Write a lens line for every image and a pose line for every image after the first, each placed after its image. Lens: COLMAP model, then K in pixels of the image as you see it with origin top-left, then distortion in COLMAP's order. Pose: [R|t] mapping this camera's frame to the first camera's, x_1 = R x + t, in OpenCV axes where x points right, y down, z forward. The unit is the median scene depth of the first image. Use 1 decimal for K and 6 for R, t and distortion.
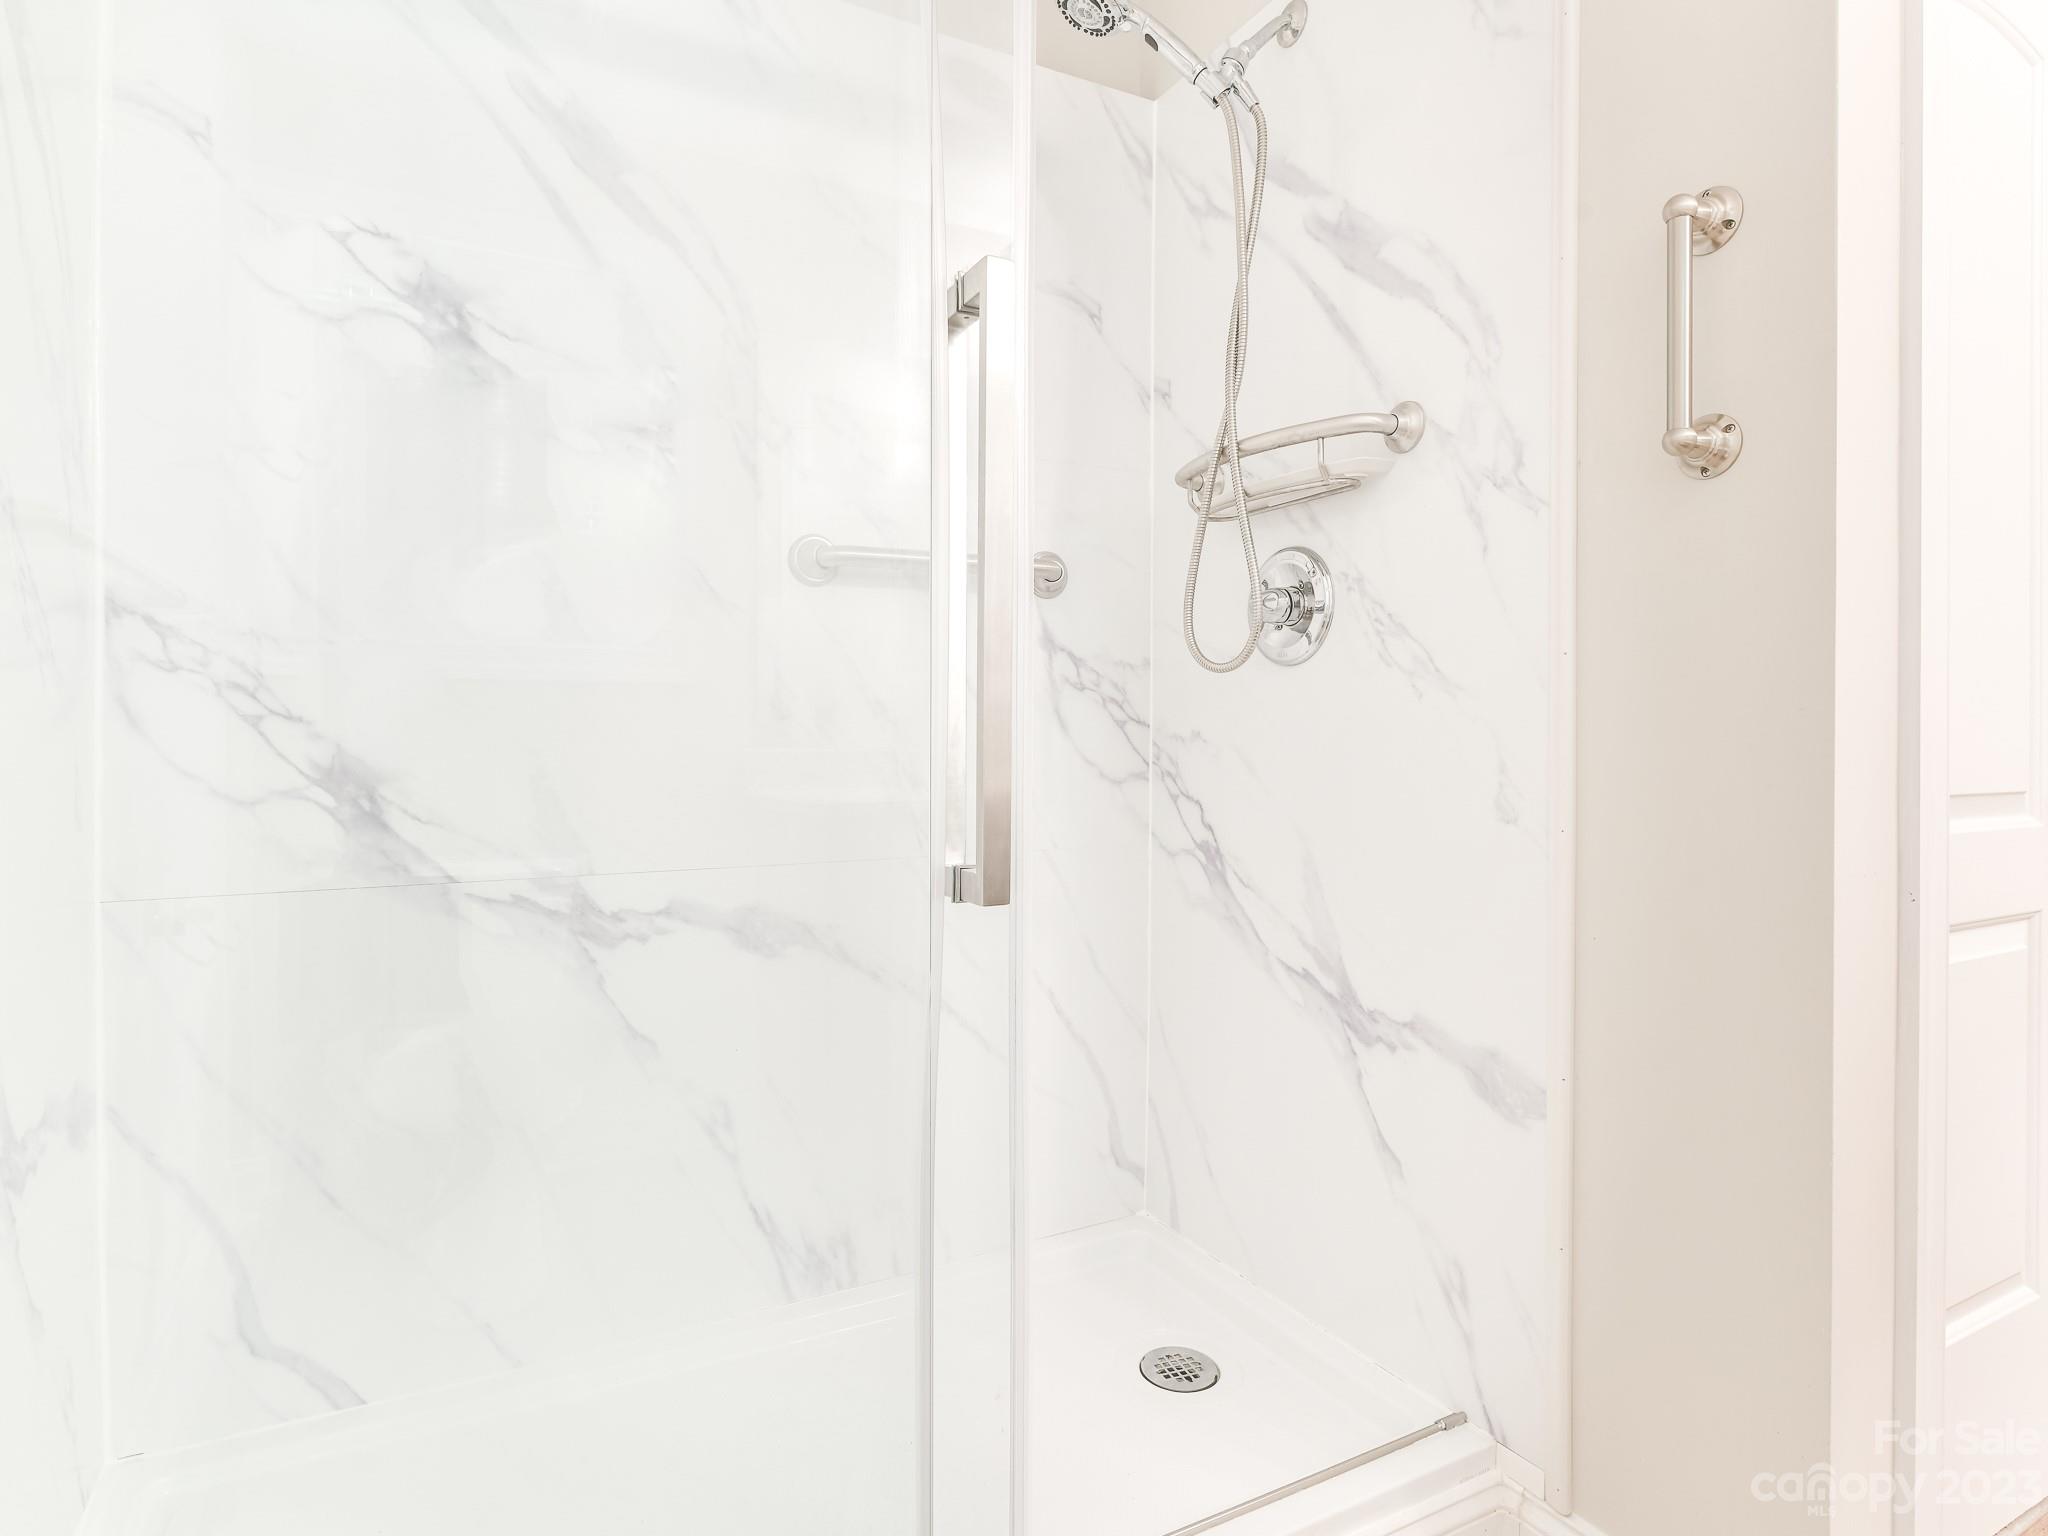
lens RADIAL K [[1113.5, 0, 1020.3], [0, 1113.5, 753.4], [0, 0, 1]] dist [0.025527, -0.000125]
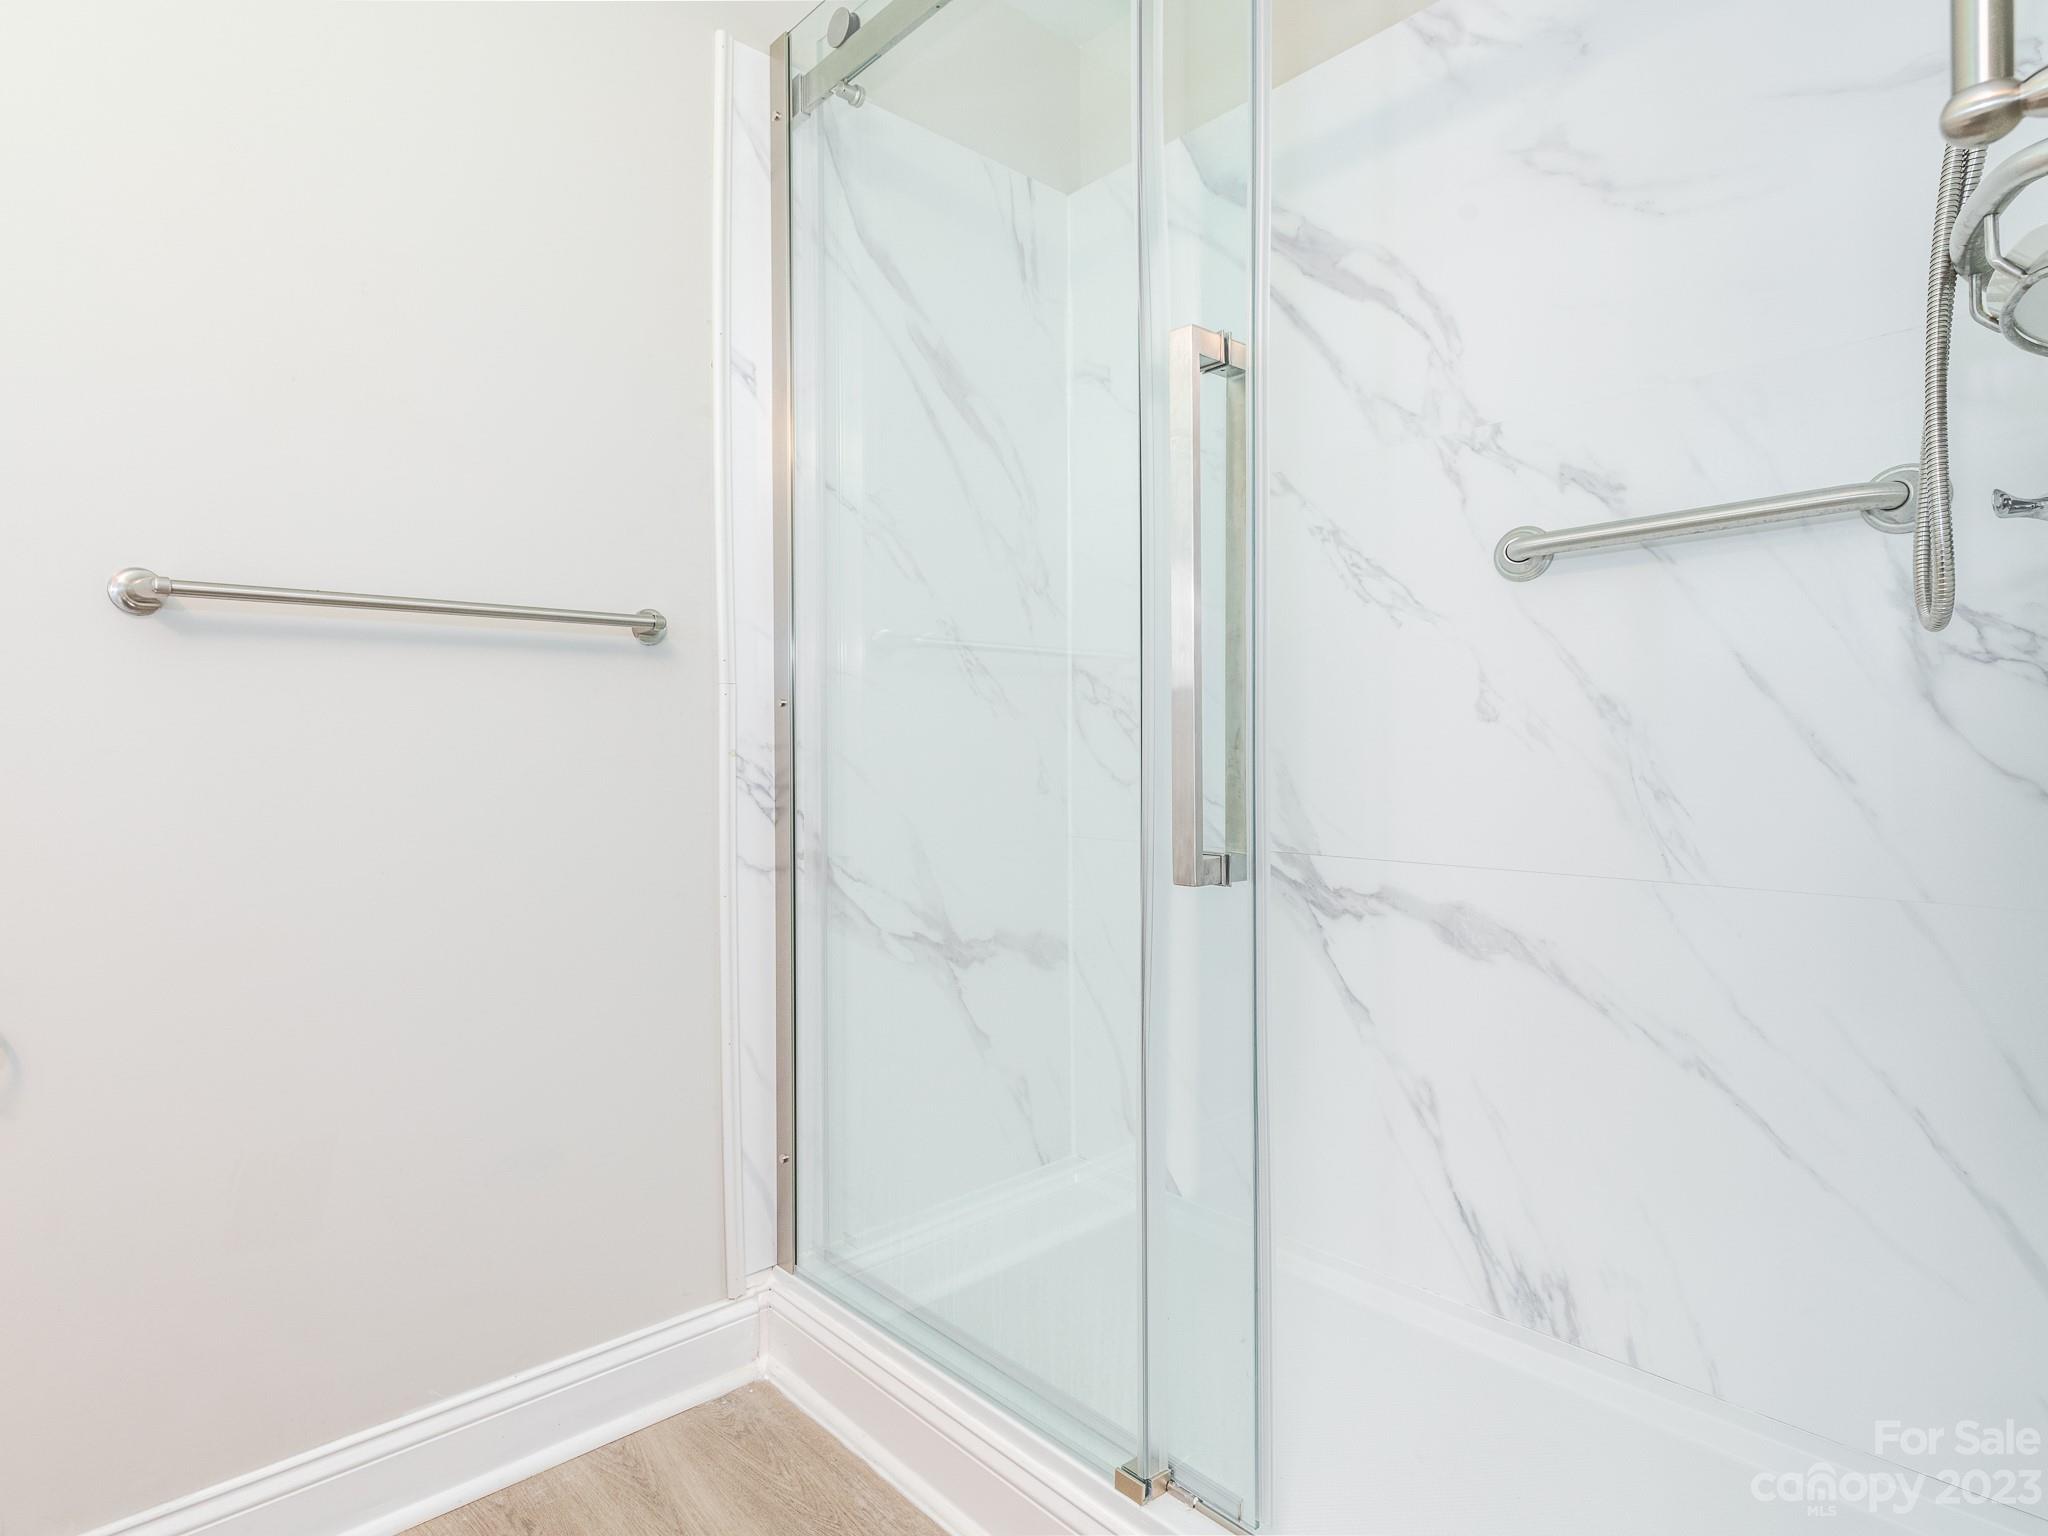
lens RADIAL K [[1113.5, 0, 1010.0], [0, 1113.5, 751.7], [0, 0, 1]] dist [0.025527, -0.000125]
pose [[0.268905, 0.005717, -0.963150, 0.632779], [-0.004107, 0.999980, 0.004789, -0.006608], [0.963158, 0.002668, 0.268924, 0.327575]]
